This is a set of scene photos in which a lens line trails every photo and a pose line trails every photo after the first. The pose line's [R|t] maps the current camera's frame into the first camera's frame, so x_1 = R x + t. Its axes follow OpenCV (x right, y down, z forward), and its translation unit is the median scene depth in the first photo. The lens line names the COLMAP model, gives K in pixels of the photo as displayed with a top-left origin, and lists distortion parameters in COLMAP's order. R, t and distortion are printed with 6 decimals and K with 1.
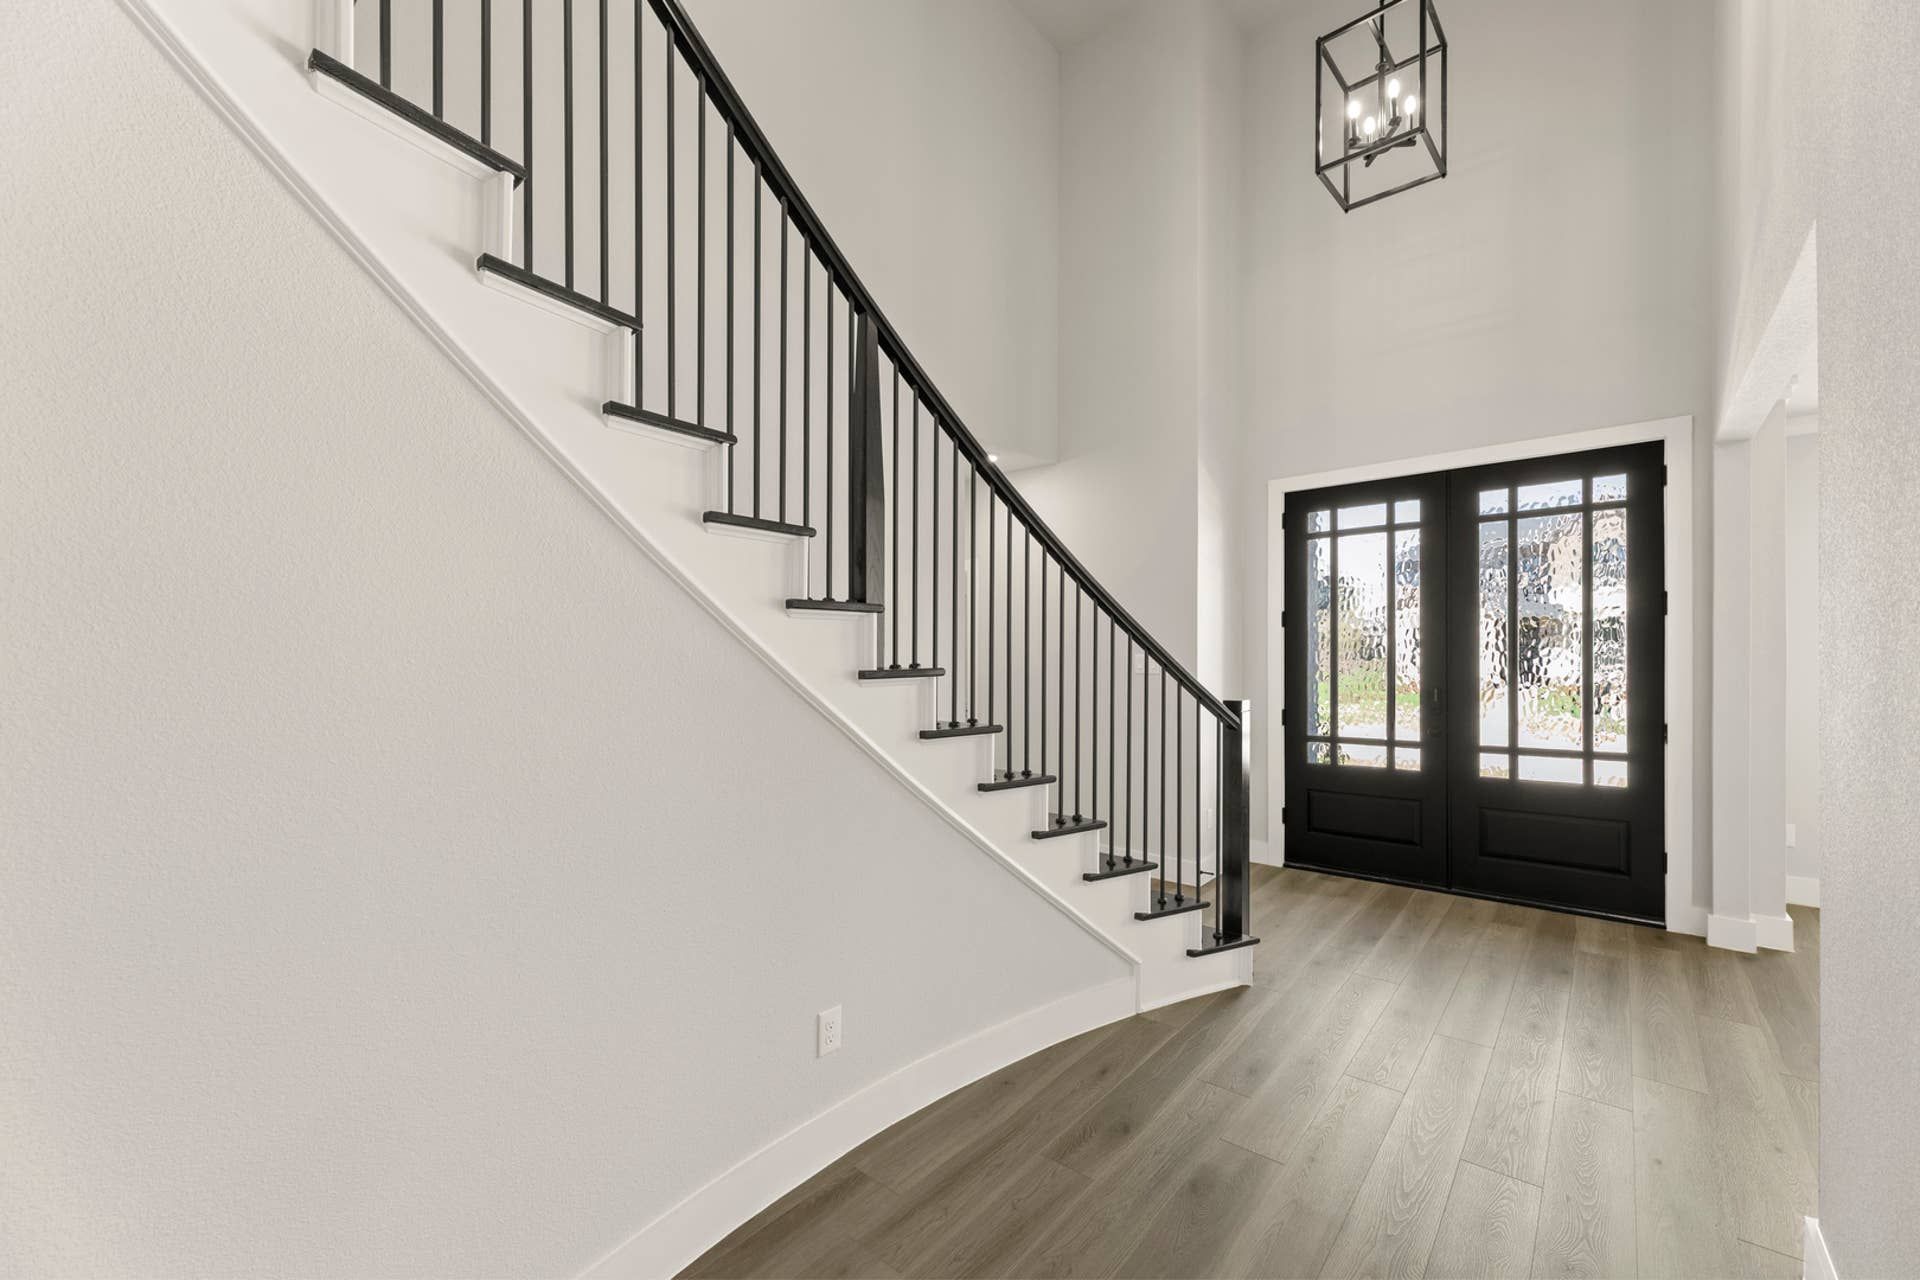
lens RADIAL K [[768.8, 0, 956.0], [0, 768.8, 658.3], [0, 0, 1]] dist [0.000130, 0.000316]
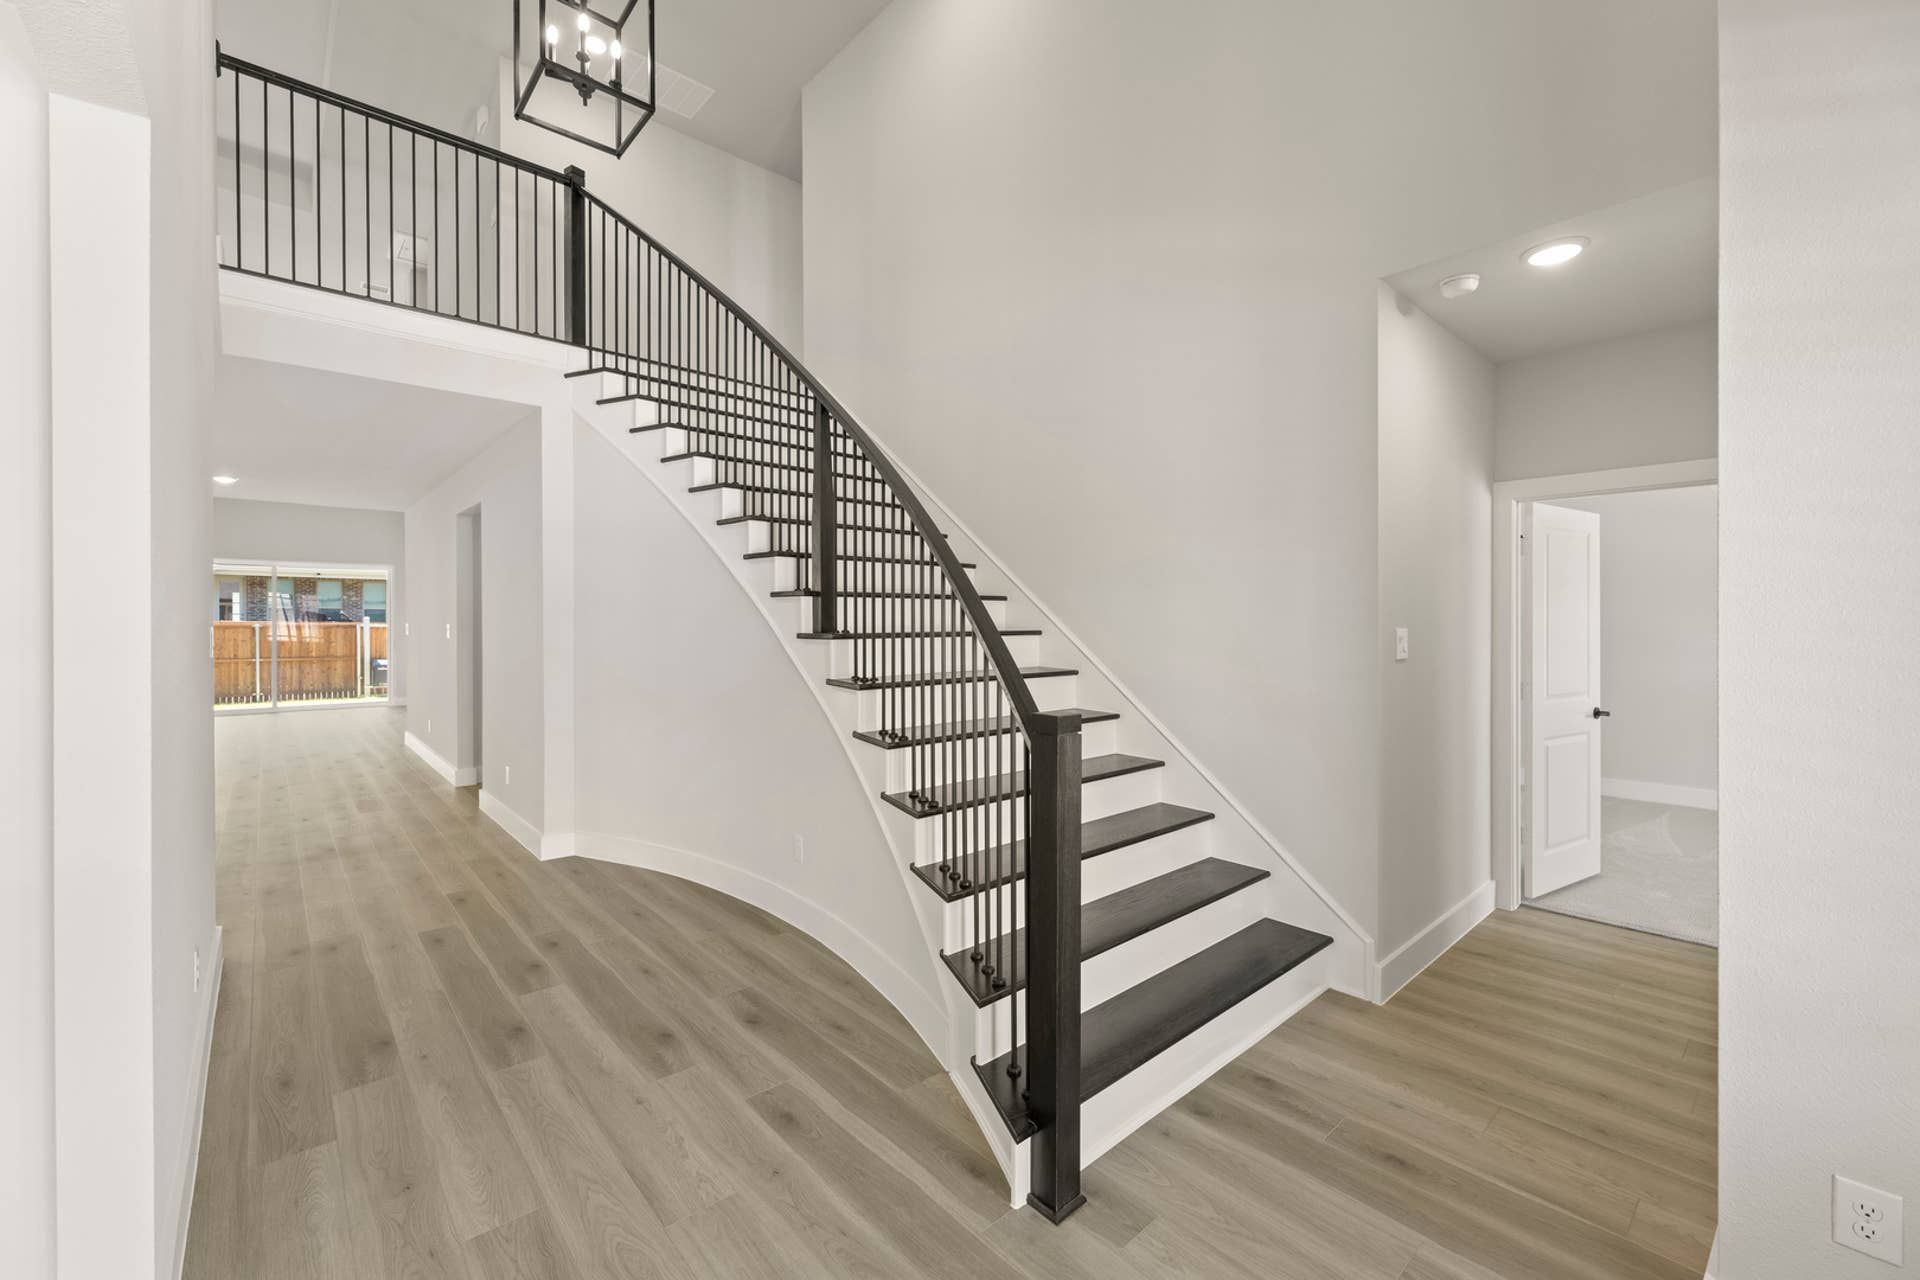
lens RADIAL K [[768.8, 0, 961.6], [0, 768.8, 641.5], [0, 0, 1]] dist [0.000130, 0.000316]
pose [[-0.119563, 0.038358, -0.992085, 0.777750], [-0.004698, 0.999220, 0.039200, -0.016838], [0.992816, 0.009347, -0.119289, 0.843145]]
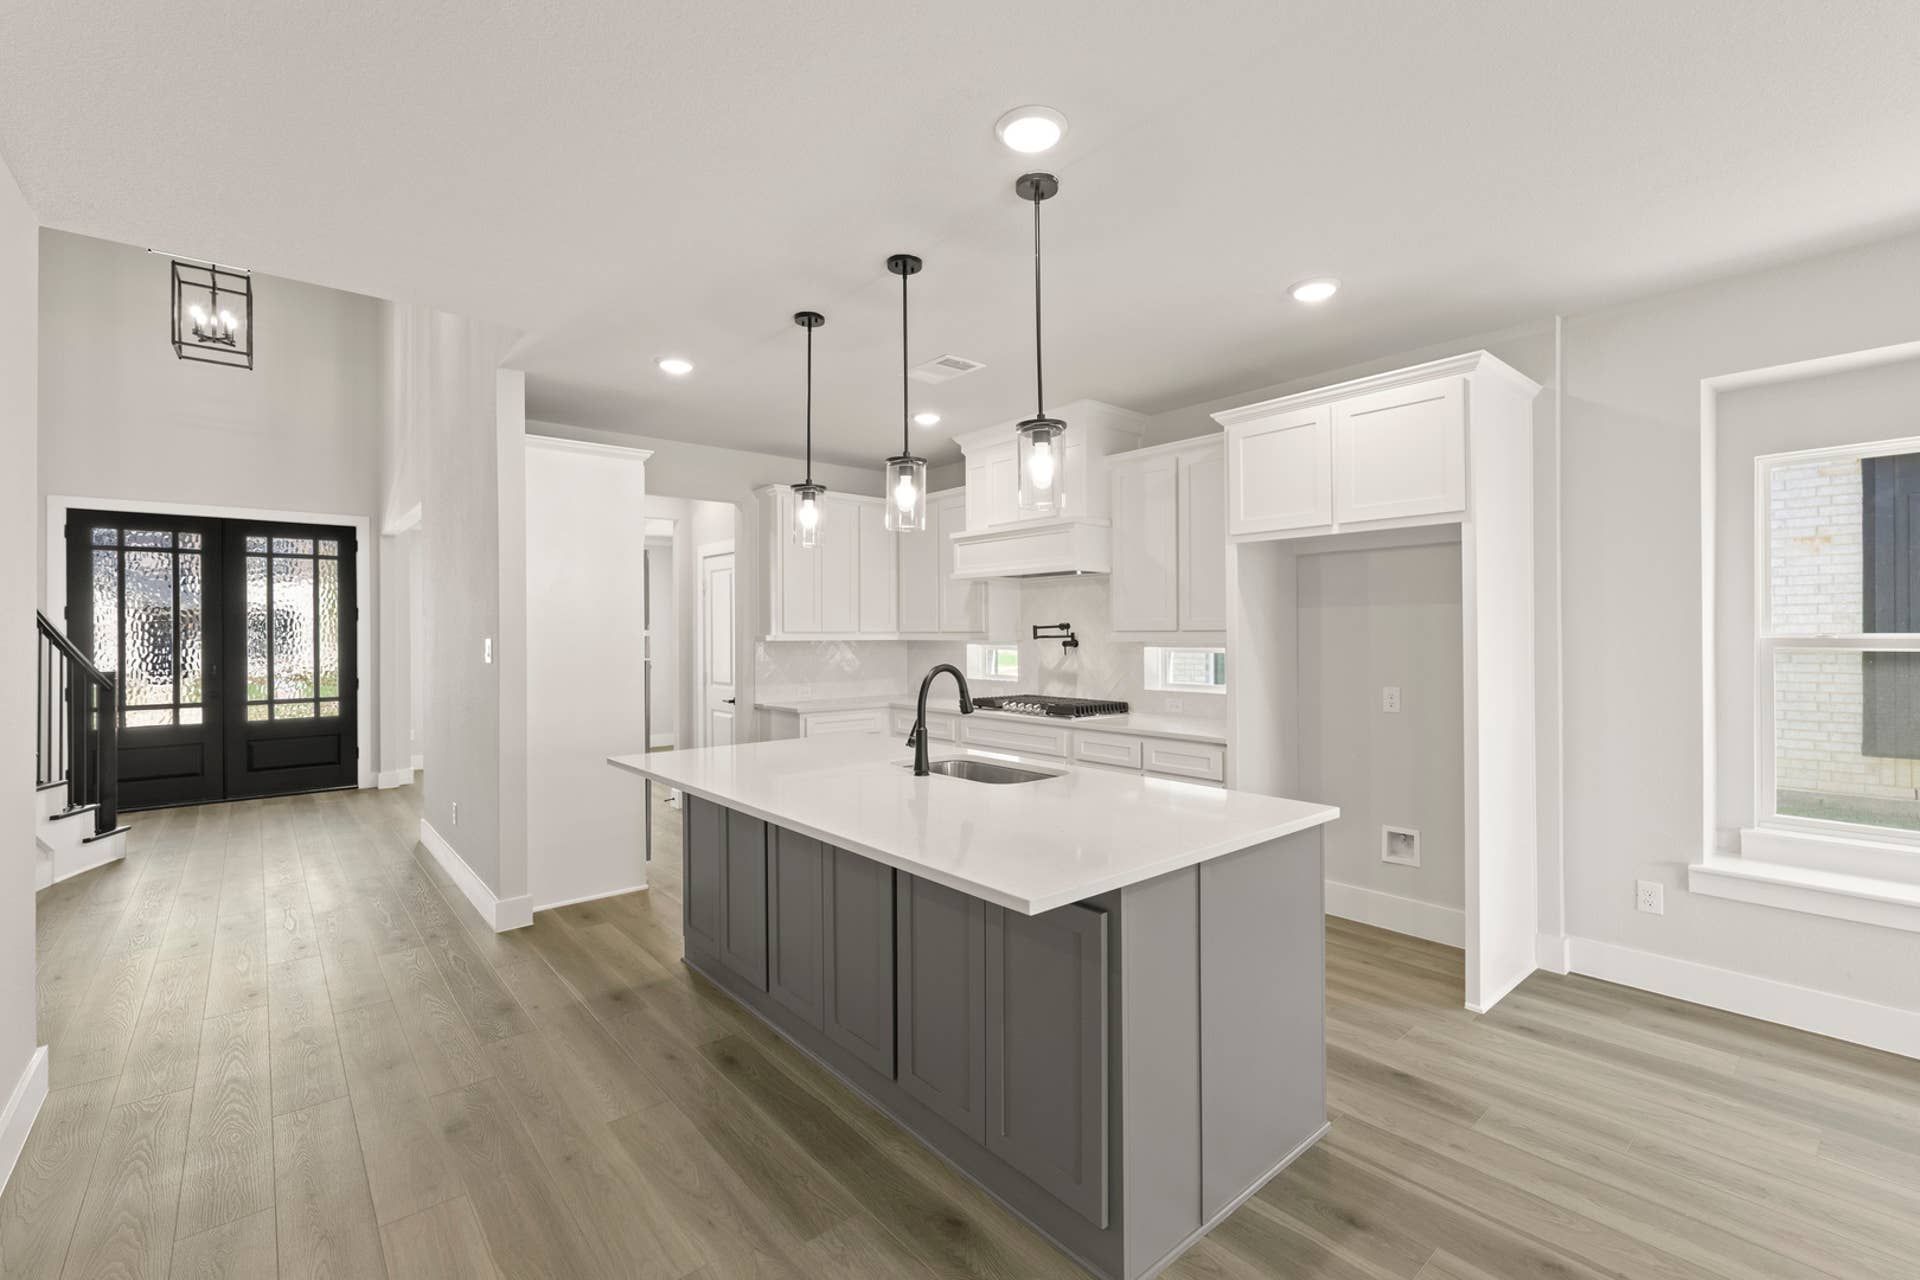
lens RADIAL K [[822.2, 0, 975.0], [0, 822.2, 636.2], [0, 0, 1]] dist [-0.001340, -0.000186]
pose [[0.139841, 0.007524, 0.990145, -0.810292], [0.012737, 0.999875, -0.009396, 0.019256], [-0.990092, 0.013925, 0.139728, -0.734196]]
